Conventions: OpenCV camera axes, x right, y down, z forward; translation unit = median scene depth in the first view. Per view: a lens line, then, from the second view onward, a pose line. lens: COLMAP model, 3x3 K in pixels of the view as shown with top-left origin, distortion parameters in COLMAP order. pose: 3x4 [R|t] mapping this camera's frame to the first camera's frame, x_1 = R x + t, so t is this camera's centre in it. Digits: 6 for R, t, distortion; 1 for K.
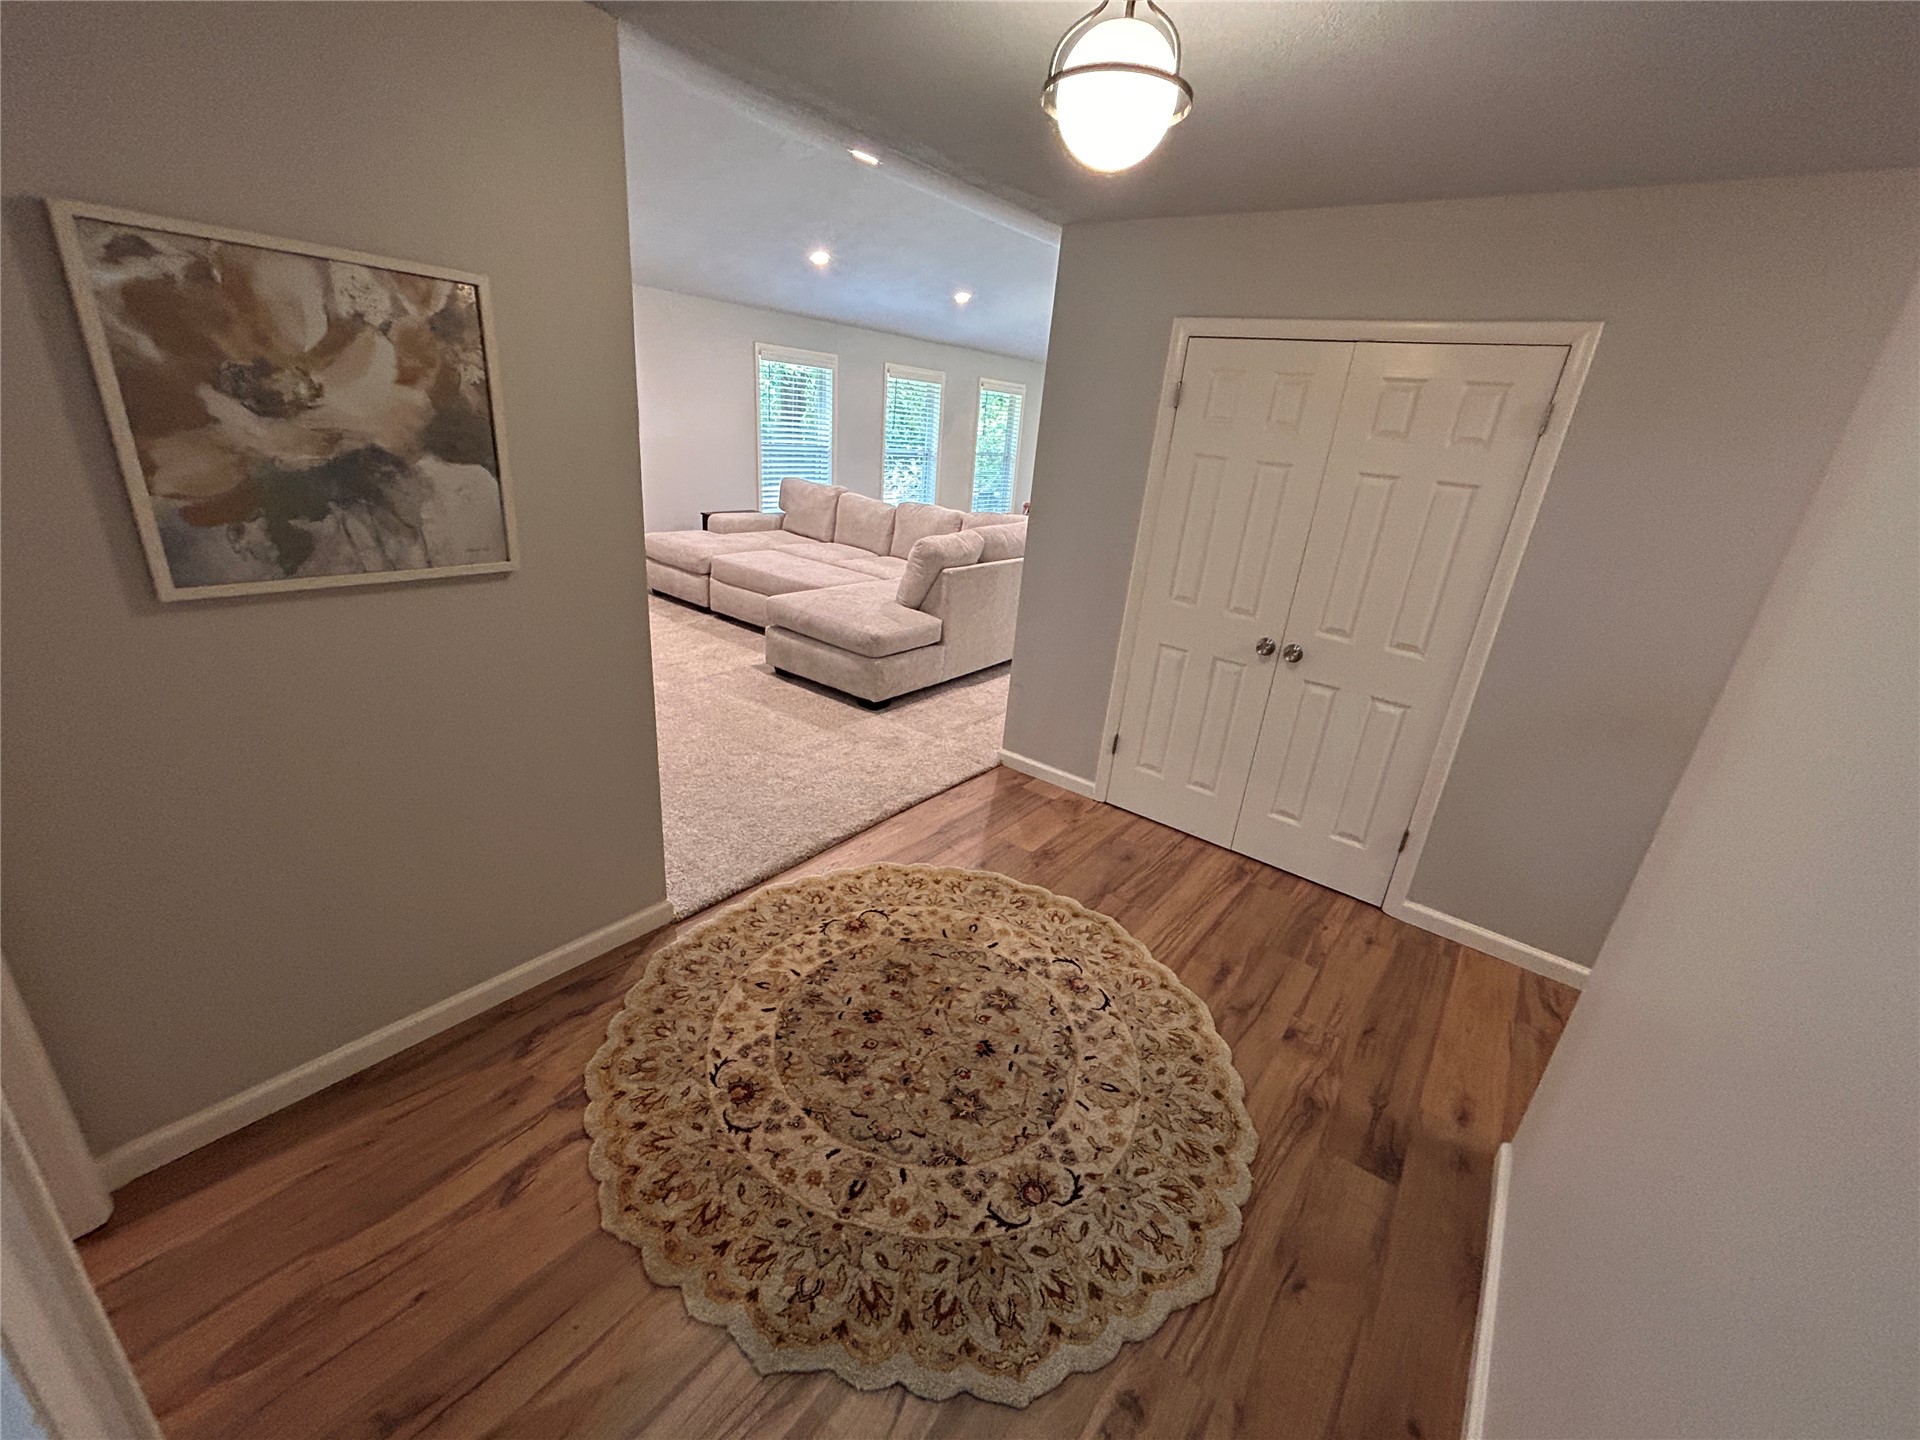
lens RADIAL K [[782.3, 0, 958.5], [0, 782.3, 717.5], [0, 0, 1]] dist [0.000097, 0.000300]
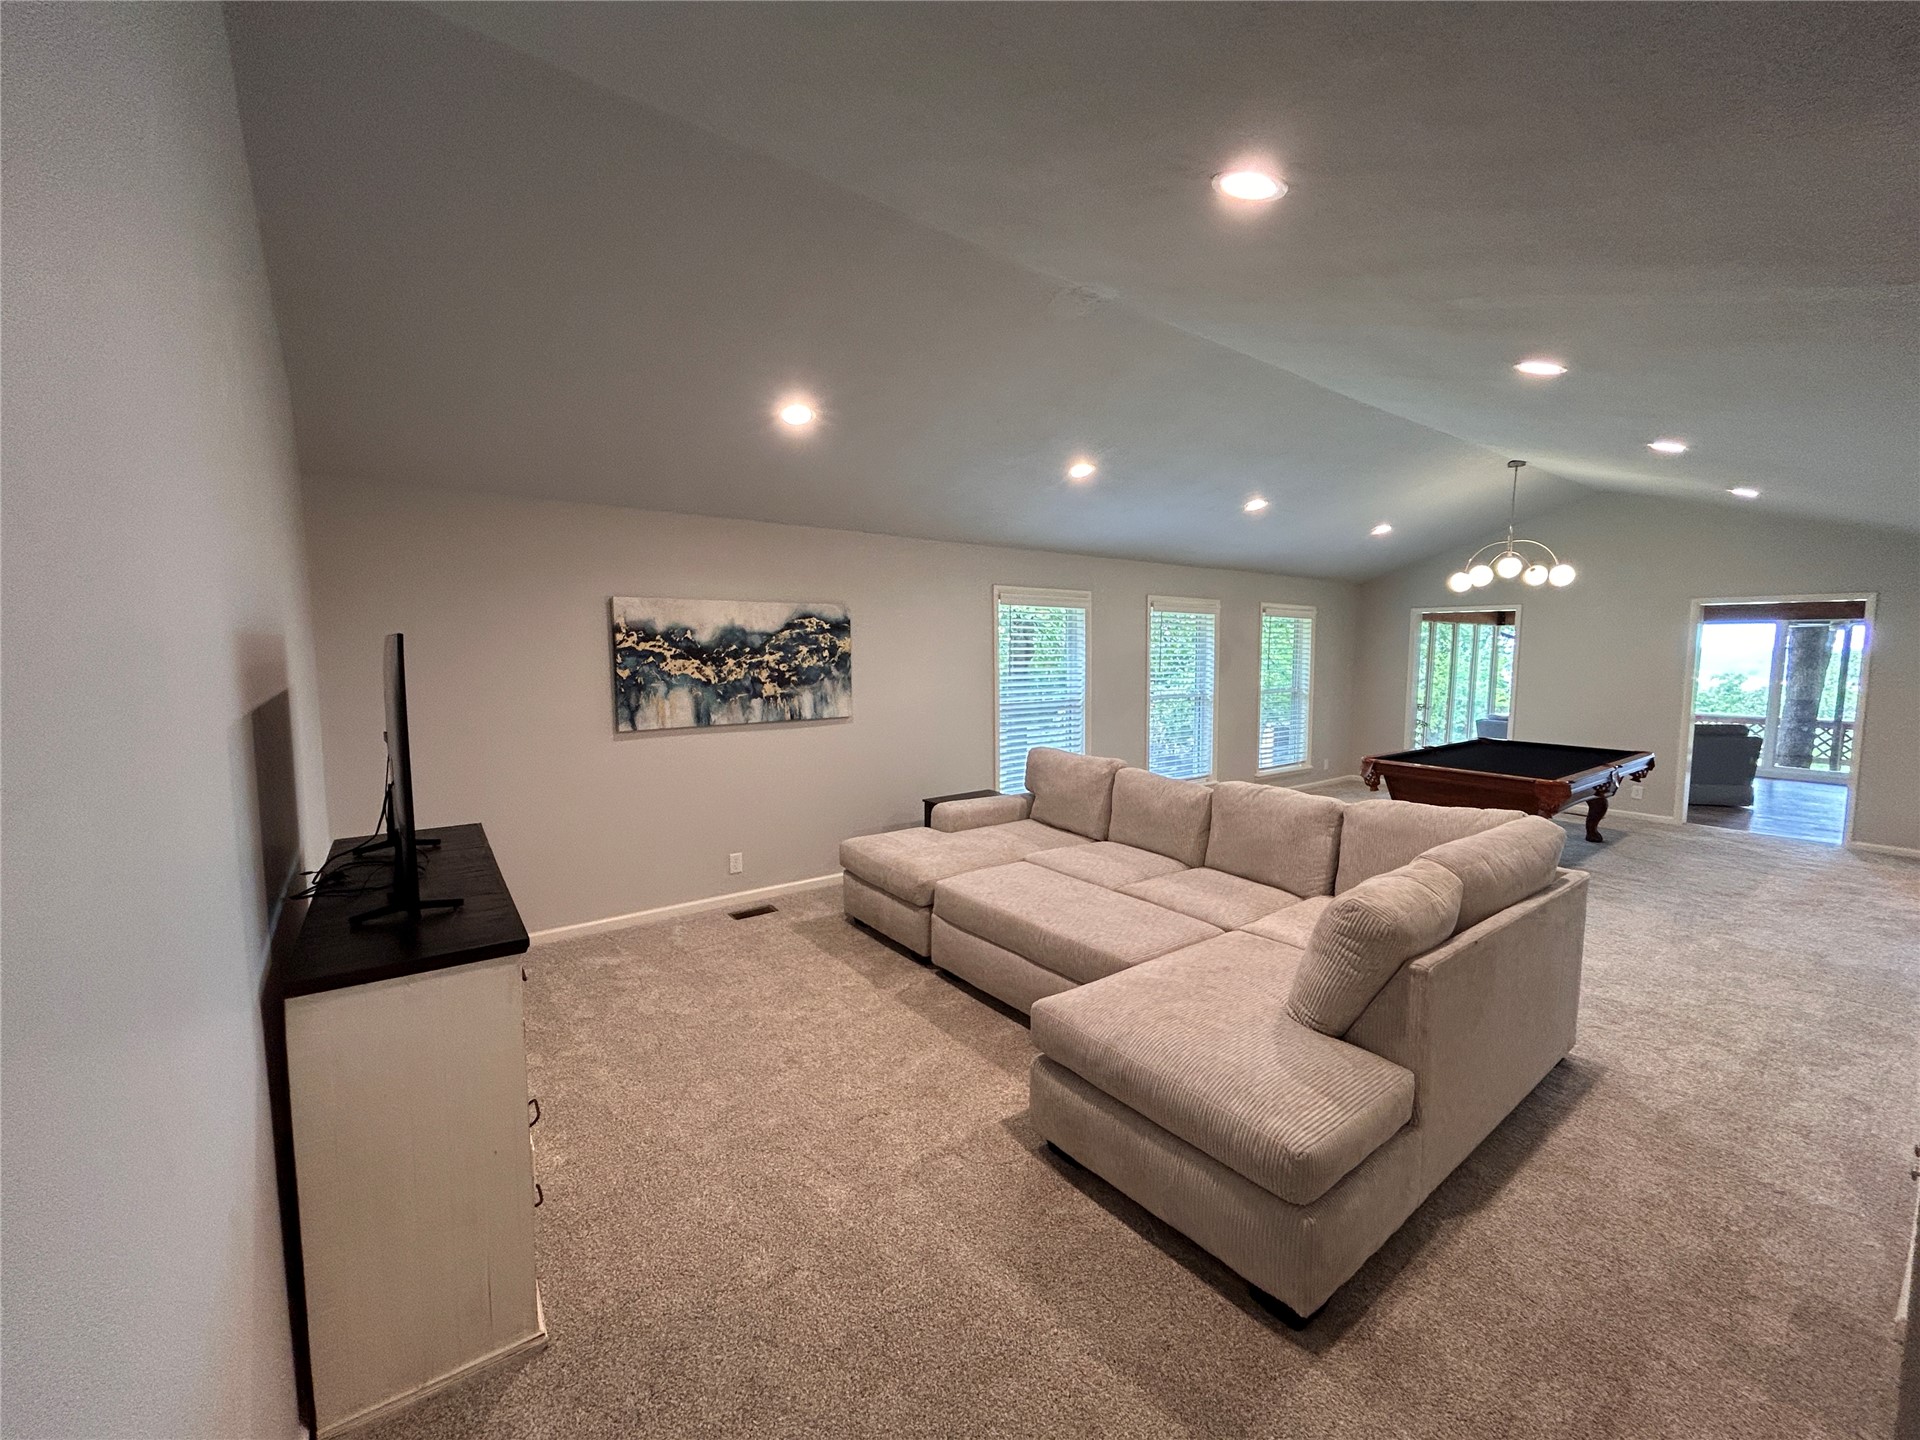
lens RADIAL K [[782.3, 0, 958.5], [0, 782.3, 717.5], [0, 0, 1]] dist [0.000097, 0.000300]
pose [[0.962630, -0.062550, -0.263498, -0.110428], [-0.015935, 0.958193, -0.285677, -0.144691], [0.270352, 0.279200, 0.921389, 0.347512]]
